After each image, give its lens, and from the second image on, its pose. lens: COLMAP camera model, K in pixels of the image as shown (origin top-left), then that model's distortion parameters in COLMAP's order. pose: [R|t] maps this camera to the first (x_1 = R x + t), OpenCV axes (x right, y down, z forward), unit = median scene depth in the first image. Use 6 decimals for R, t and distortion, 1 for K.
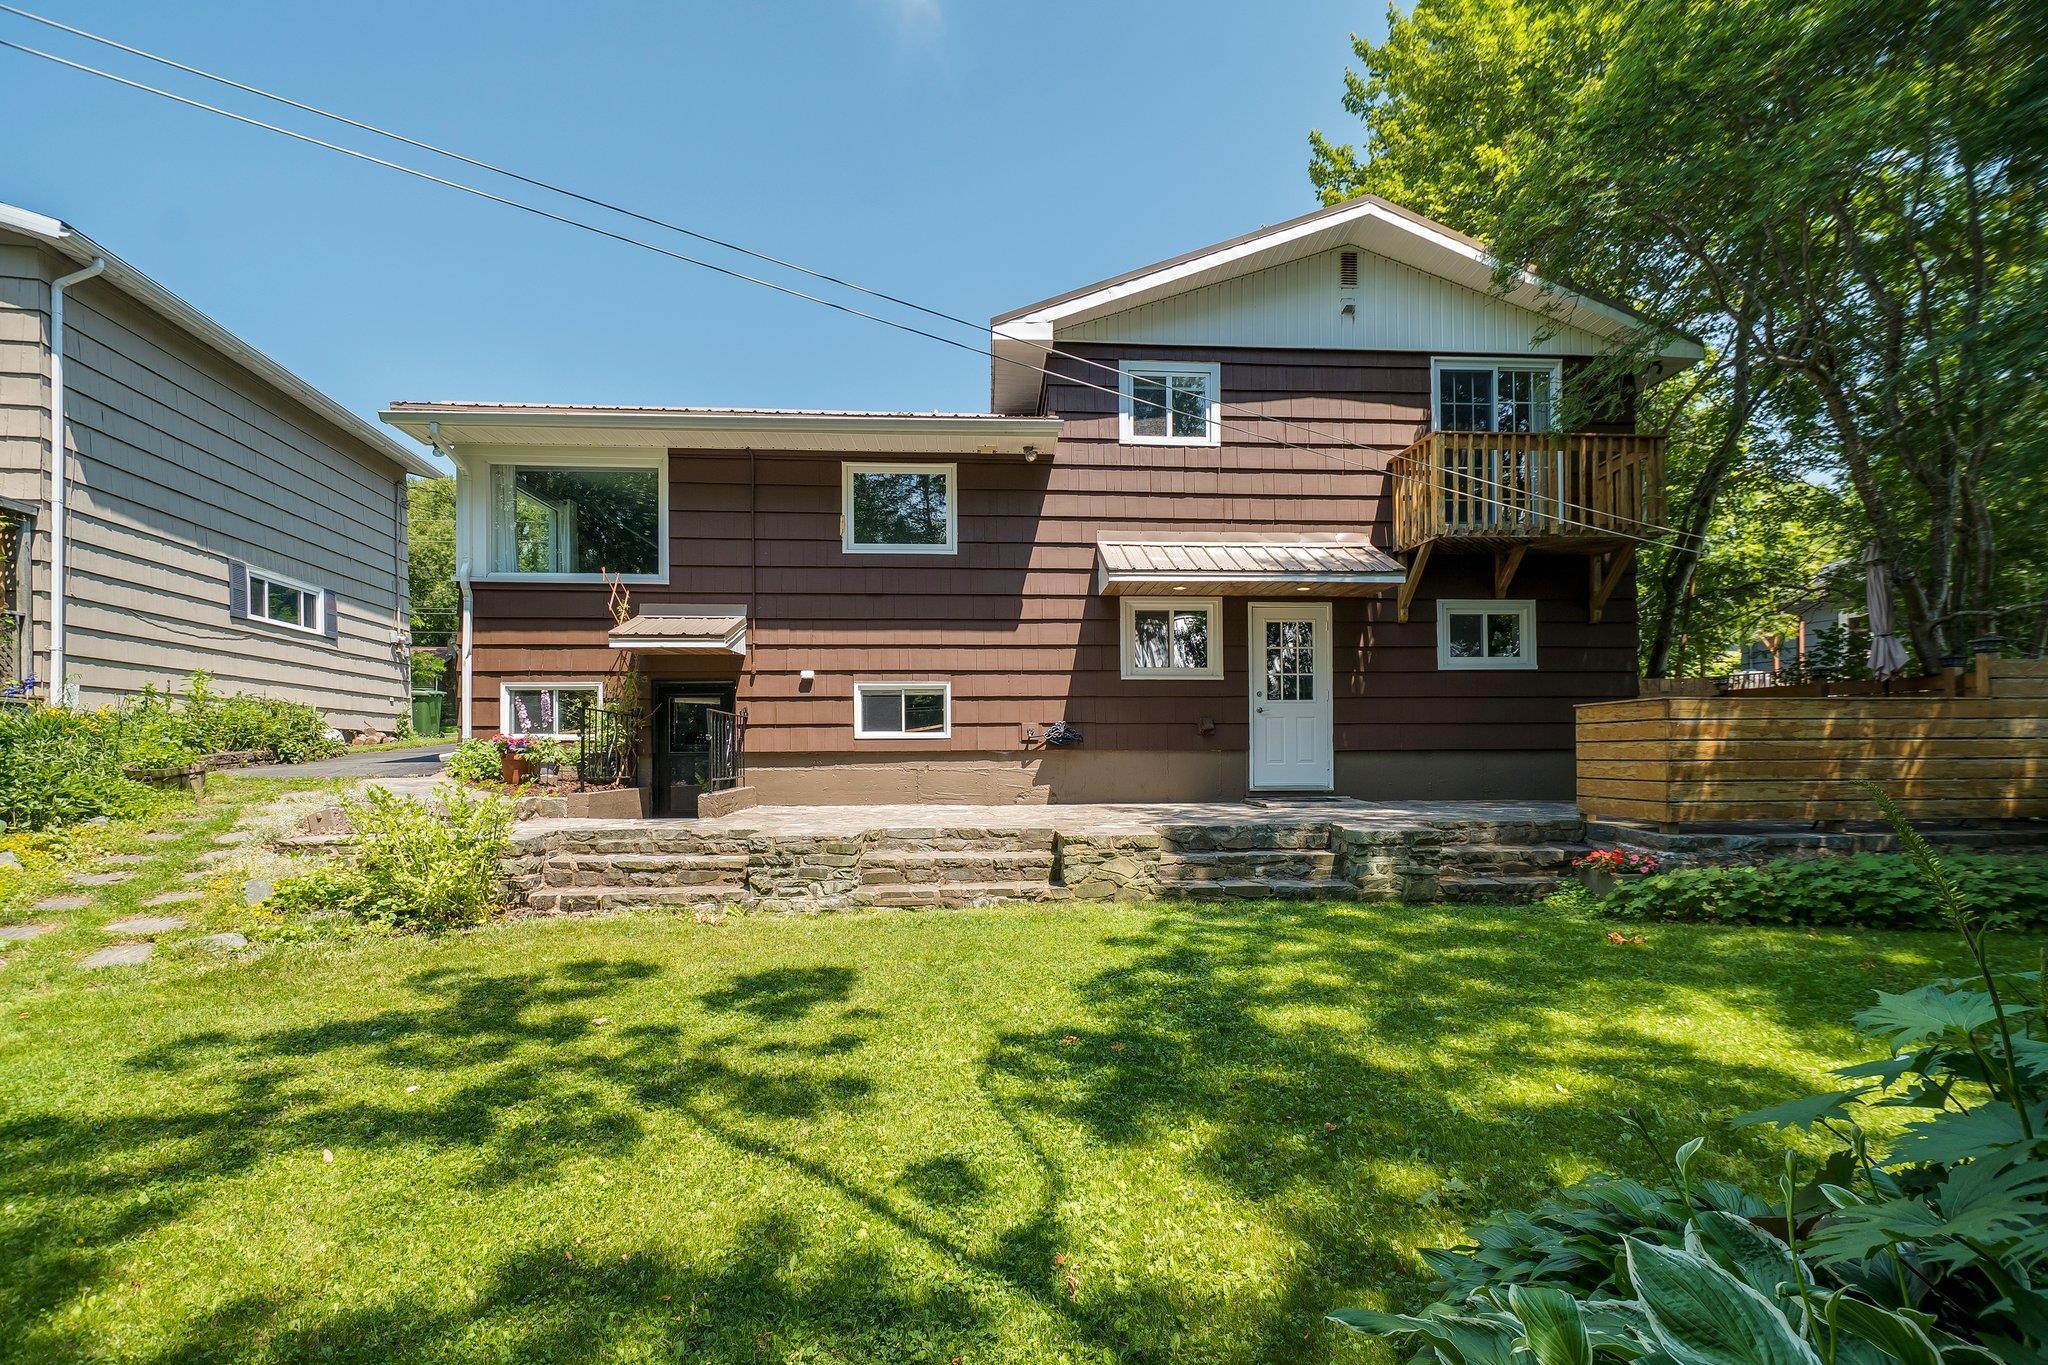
lens RADIAL K [[898.4, 0, 1047.4], [0, 898.4, 756.4], [0, 0, 1]] dist [0.000058, -0.001533]
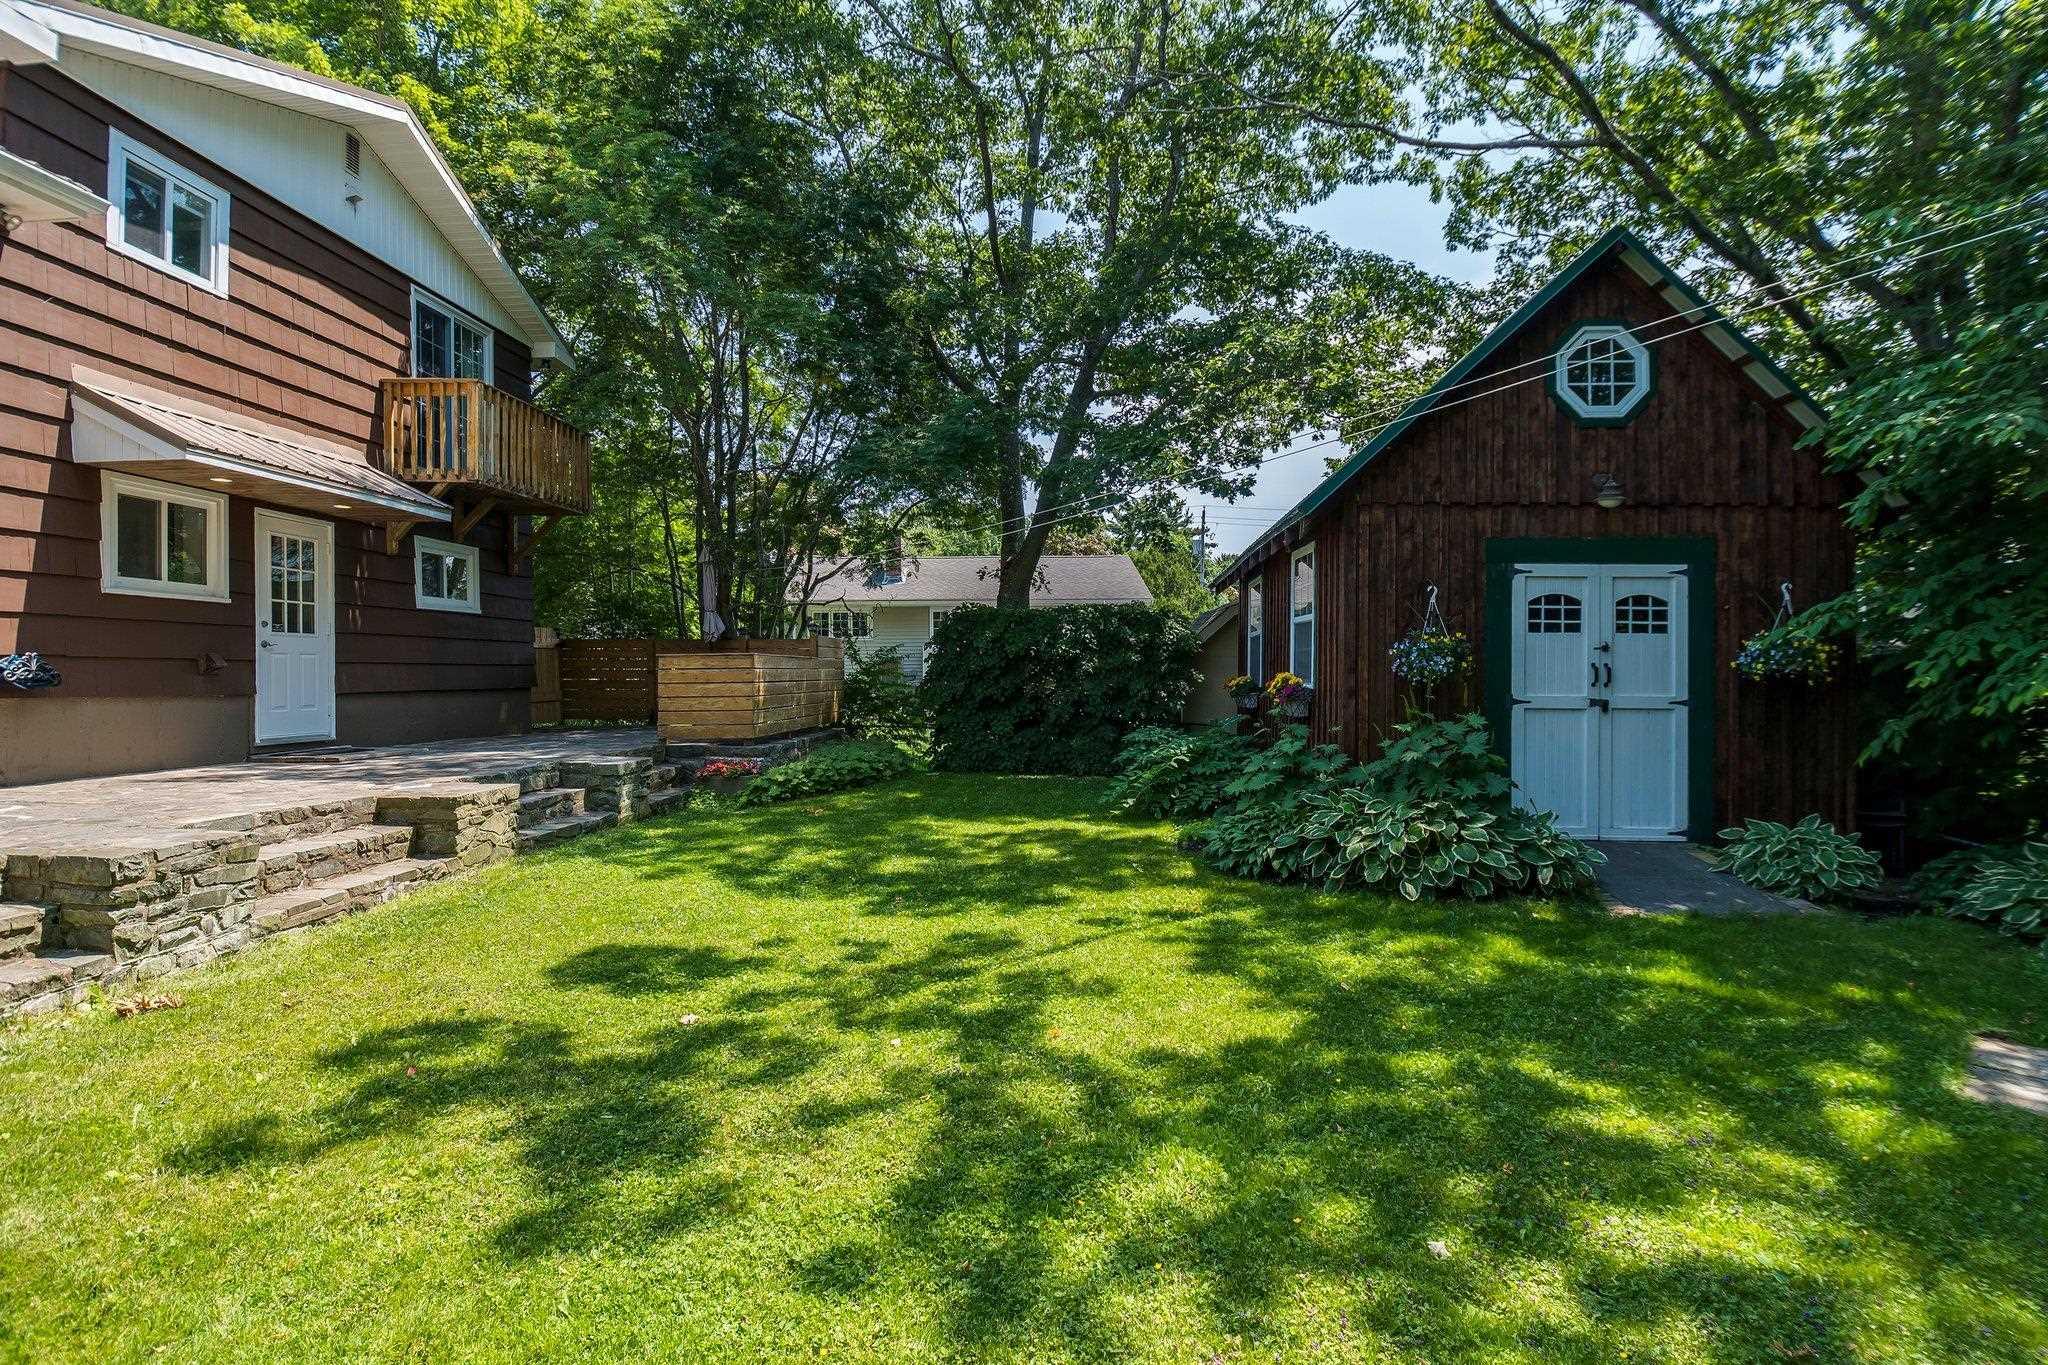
lens RADIAL K [[1006.4, 0, 1018.8], [0, 1006.4, 677.0], [0, 0, 1]] dist [-0.031060, -0.004091]
pose [[0.140758, 0.002125, 0.990042, -0.551237], [0.015023, 0.999878, -0.004282, -0.008743], [-0.989930, 0.015476, 0.140709, 0.219898]]
